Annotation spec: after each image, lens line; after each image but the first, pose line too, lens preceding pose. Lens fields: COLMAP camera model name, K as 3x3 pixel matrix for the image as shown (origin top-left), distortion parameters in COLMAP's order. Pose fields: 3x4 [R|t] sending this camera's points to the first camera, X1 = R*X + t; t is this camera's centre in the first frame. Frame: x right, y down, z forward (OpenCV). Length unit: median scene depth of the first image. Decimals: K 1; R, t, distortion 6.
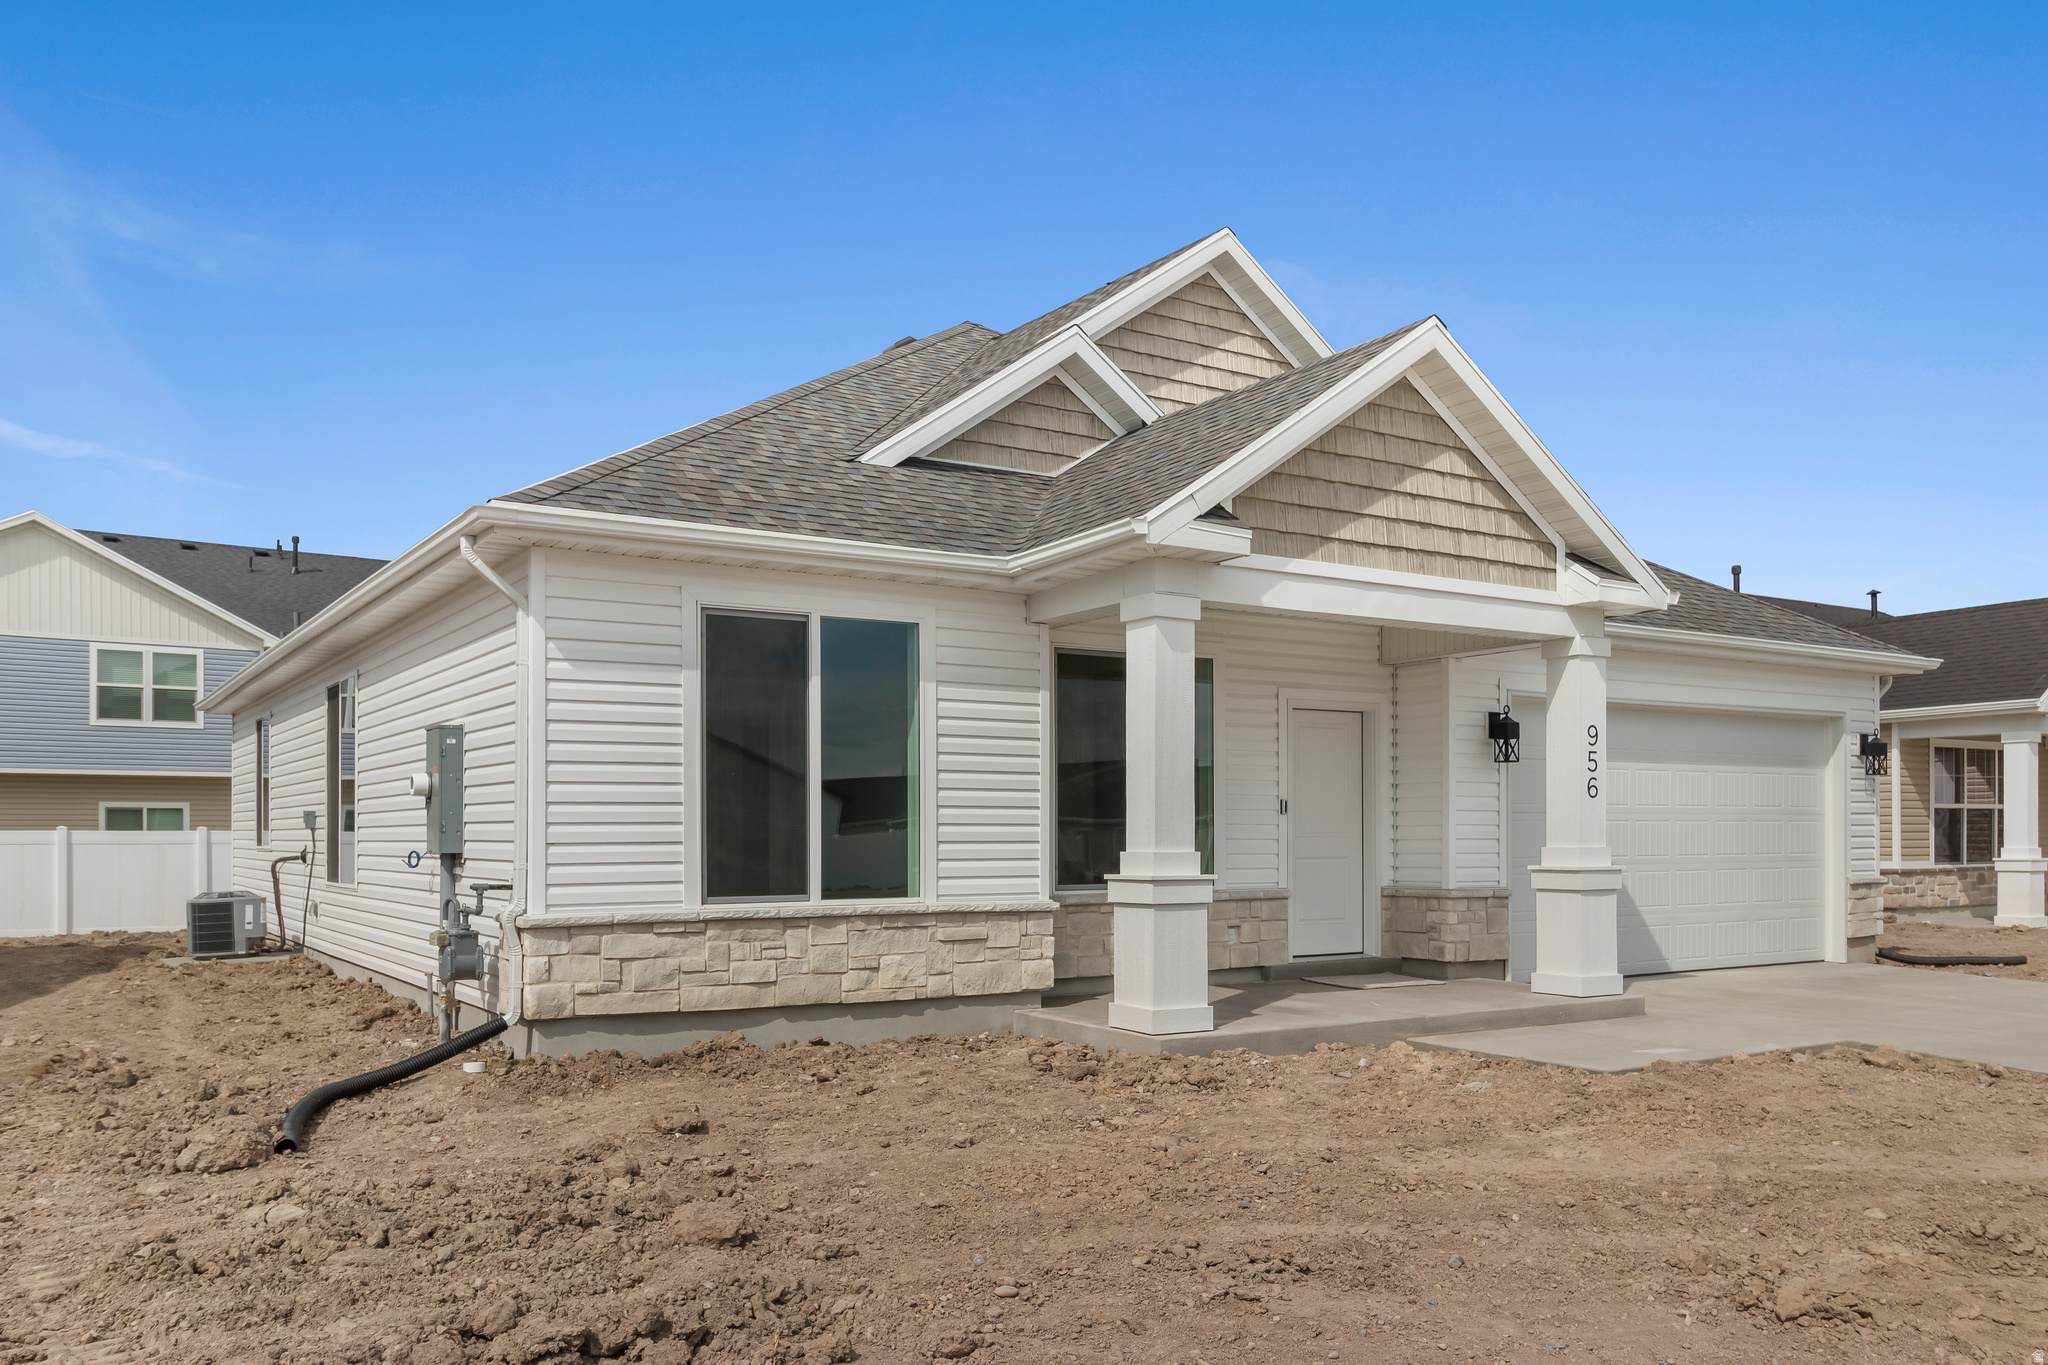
lens RADIAL K [[1639.6, 0, 1023.9], [0, 1639.6, 697.6], [0, 0, 1]] dist [-0.001684, 0.000647]
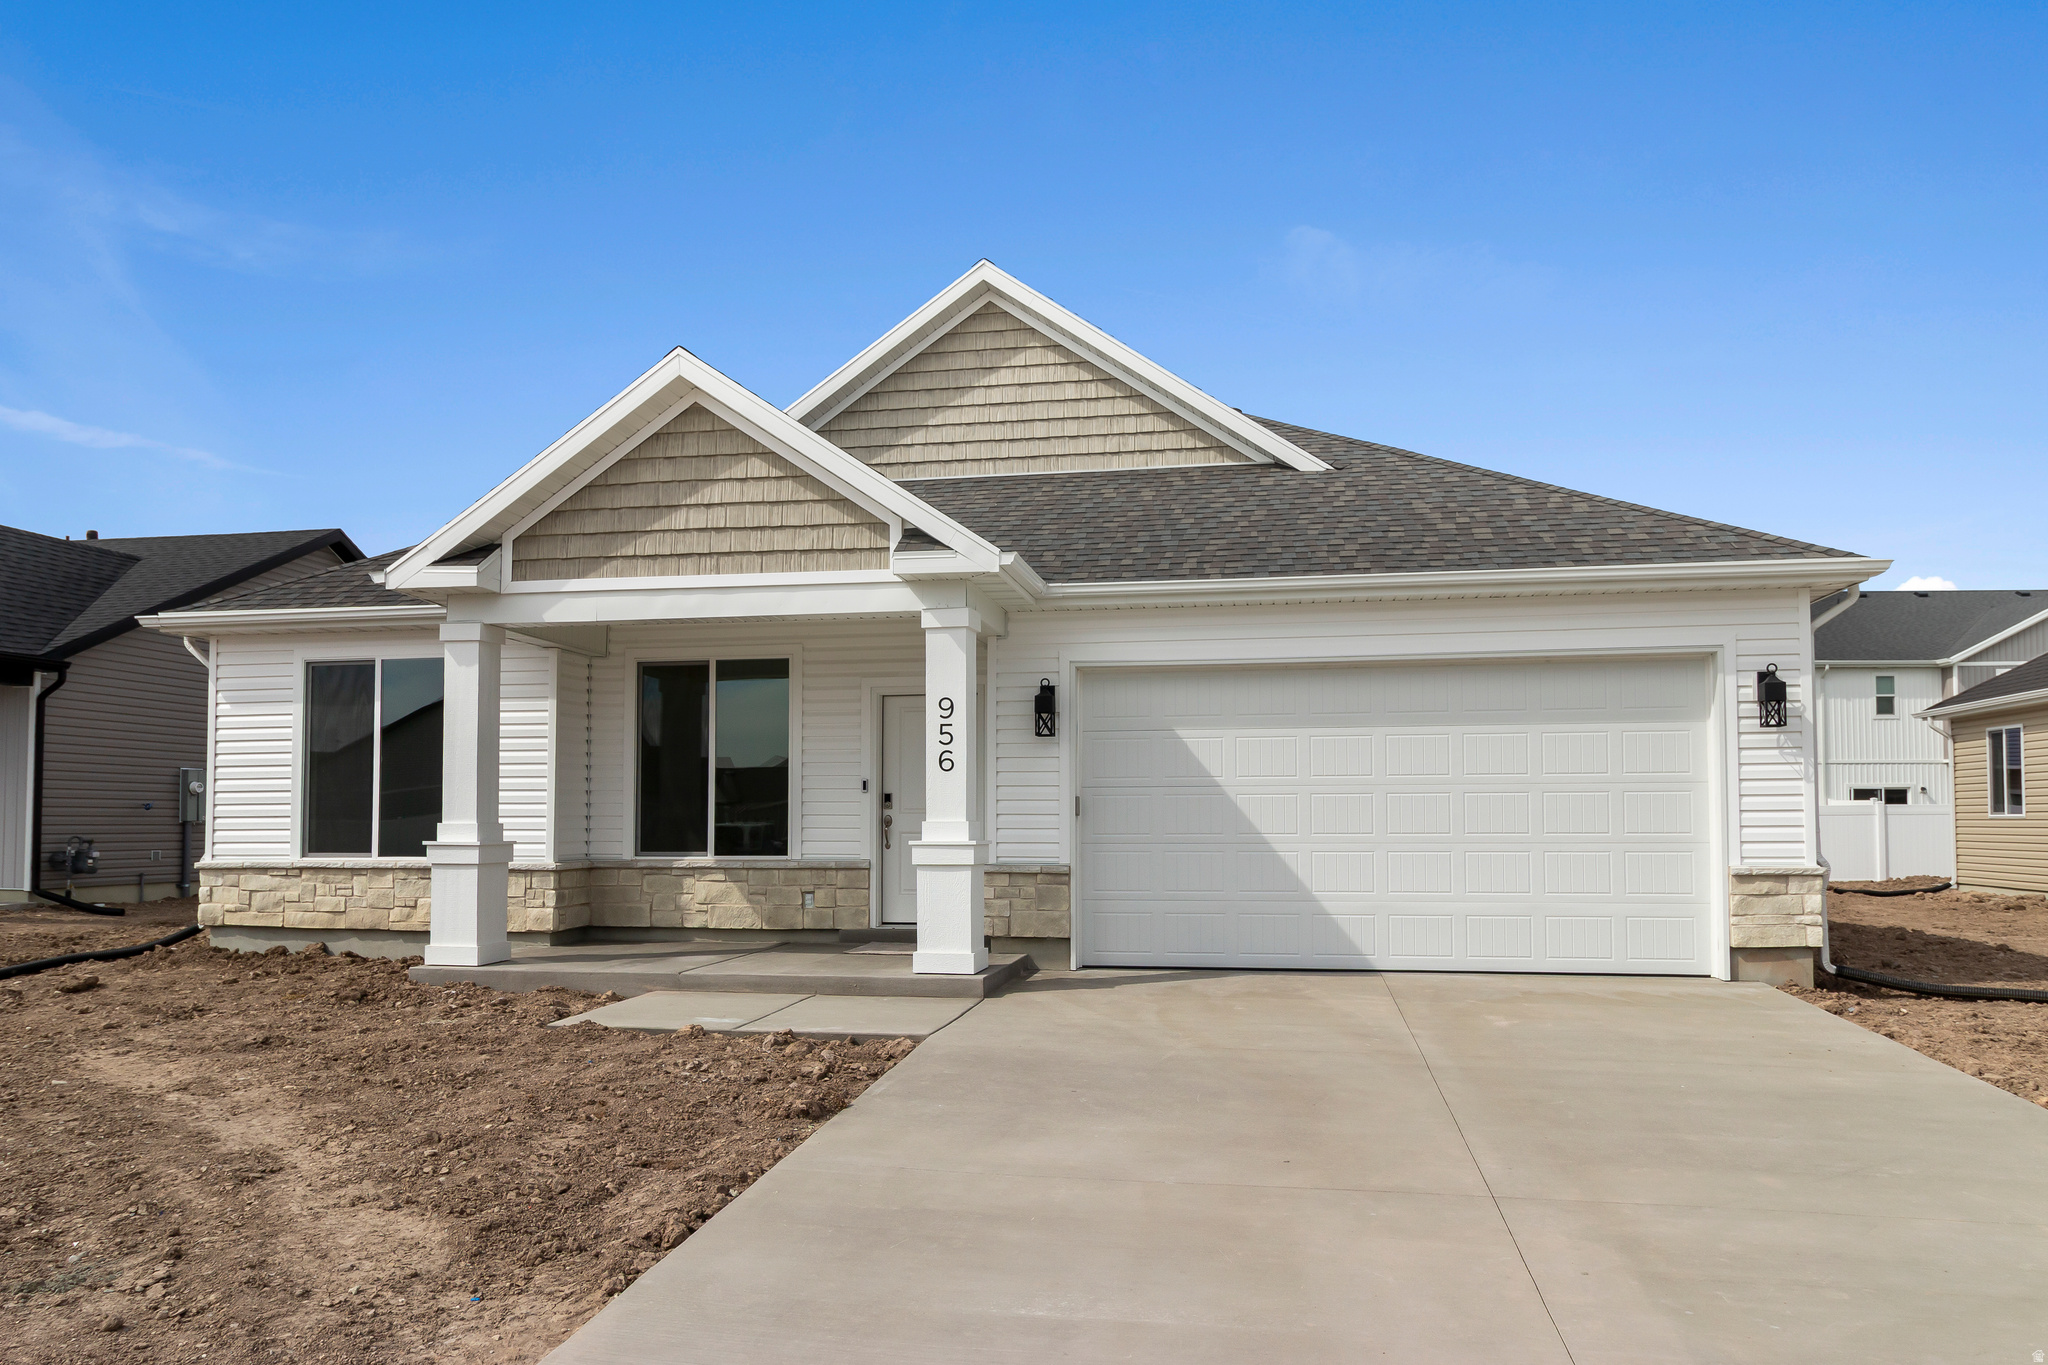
lens RADIAL K [[1393.0, 0, 1027.6], [0, 1393.0, 664.4], [0, 0, 1]] dist [-0.003017, 0.002110]
pose [[0.720252, -0.077172, -0.689406, 1.063475], [0.058452, 0.997010, -0.050538, 0.046574], [0.691245, -0.003897, 0.722610, 0.474634]]
